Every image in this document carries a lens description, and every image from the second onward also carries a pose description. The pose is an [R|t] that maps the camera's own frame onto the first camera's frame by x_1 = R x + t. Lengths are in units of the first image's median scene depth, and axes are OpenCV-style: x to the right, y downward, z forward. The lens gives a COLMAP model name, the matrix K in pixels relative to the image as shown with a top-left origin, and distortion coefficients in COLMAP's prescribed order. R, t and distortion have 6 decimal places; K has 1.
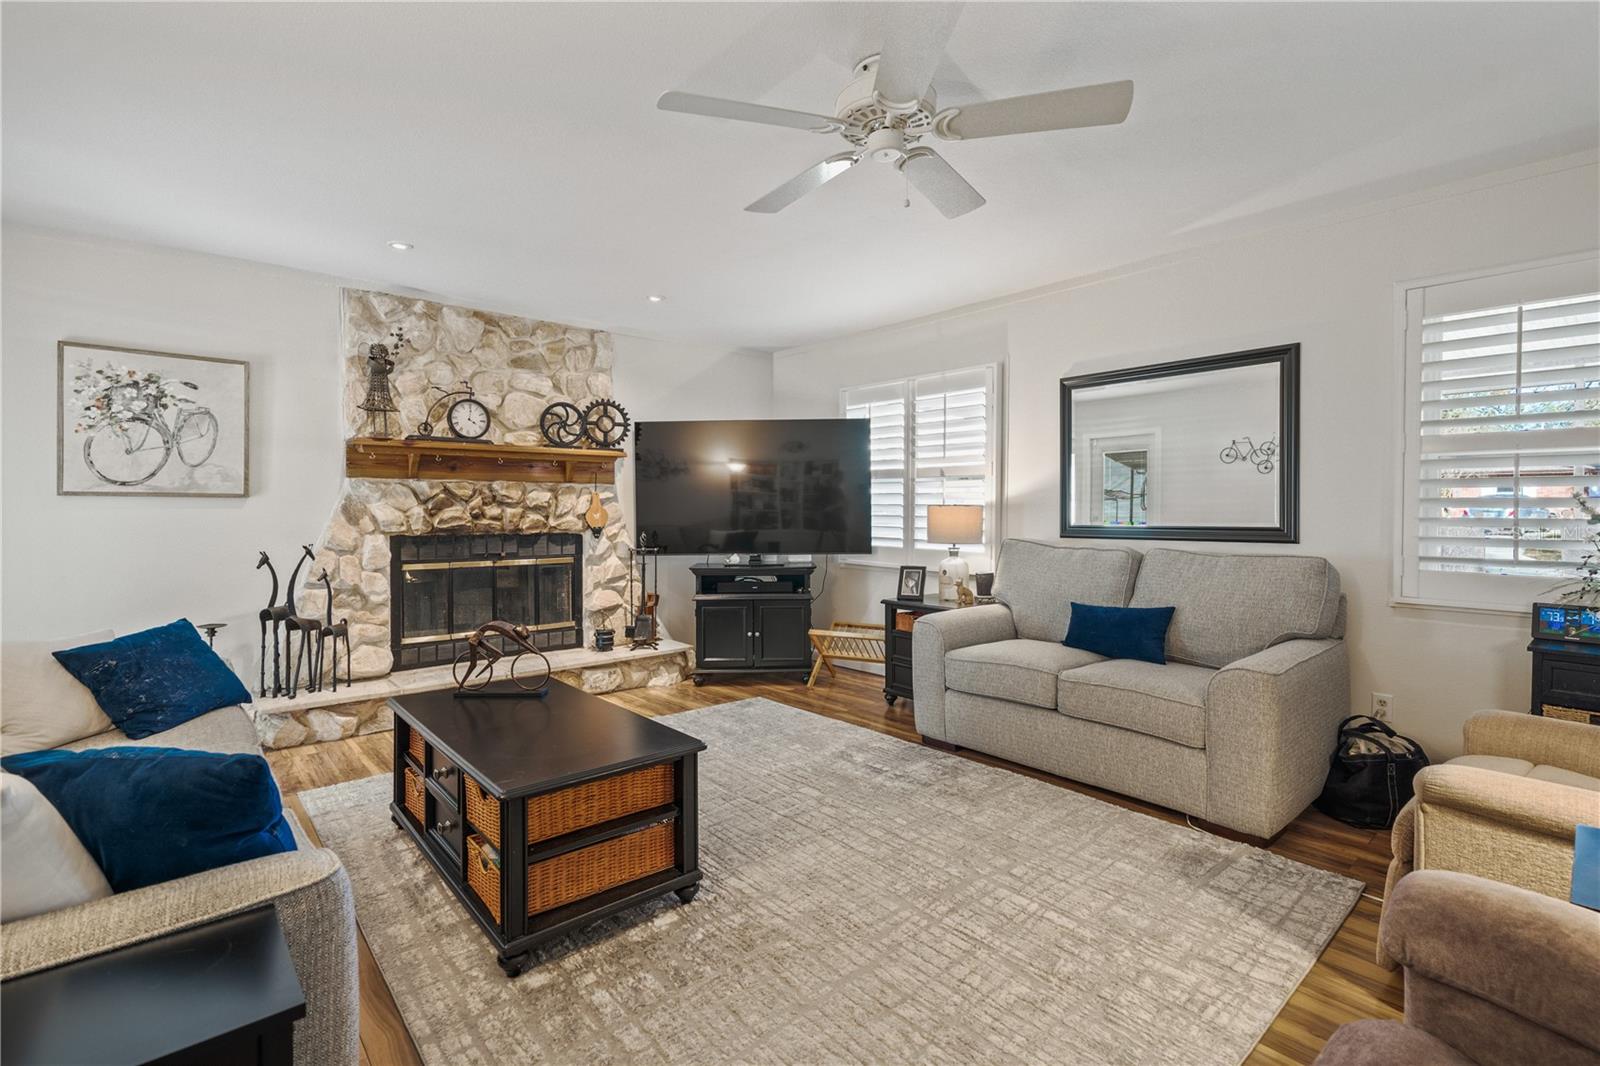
lens RADIAL K [[722.1, 0, 786.4], [0, 722.1, 522.7], [0, 0, 1]] dist [-0.030325, -0.003667]
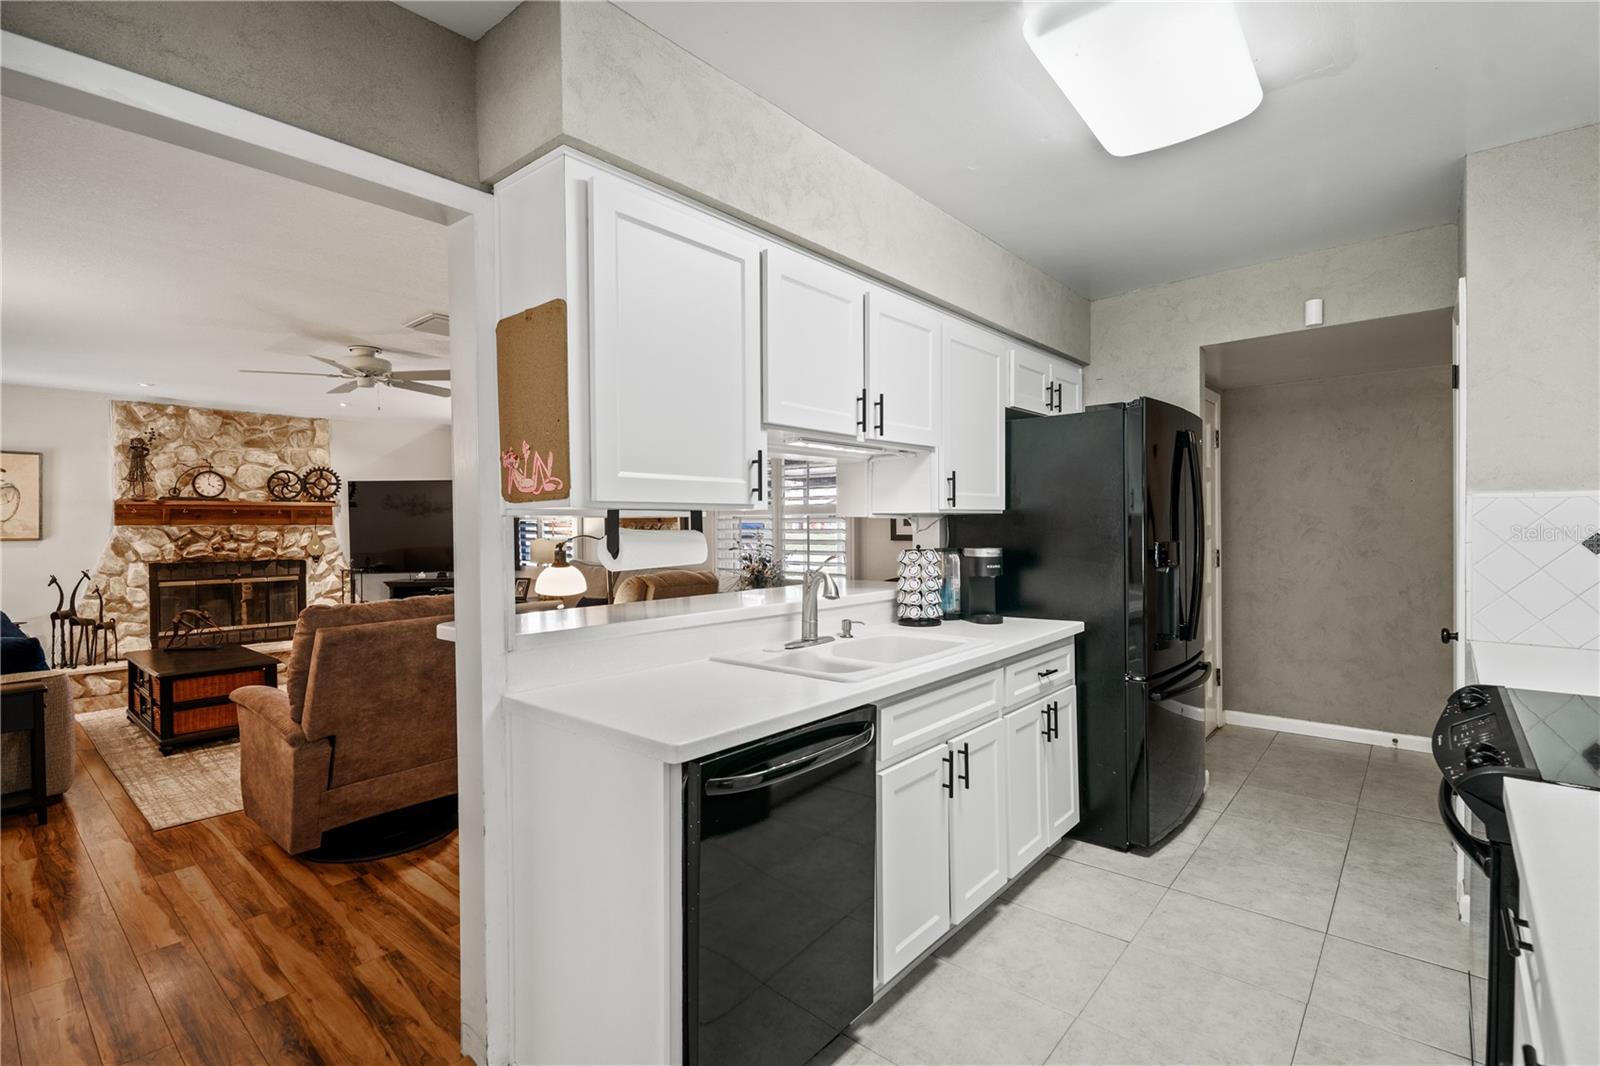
lens RADIAL K [[722.1, 0, 815.7], [0, 722.1, 534.8], [0, 0, 1]] dist [-0.030325, -0.003667]
pose [[0.982053, -0.005232, 0.188530, 0.525240], [0.005753, 0.999981, -0.002213, -0.029503], [-0.188515, 0.003258, 0.982065, -0.681818]]
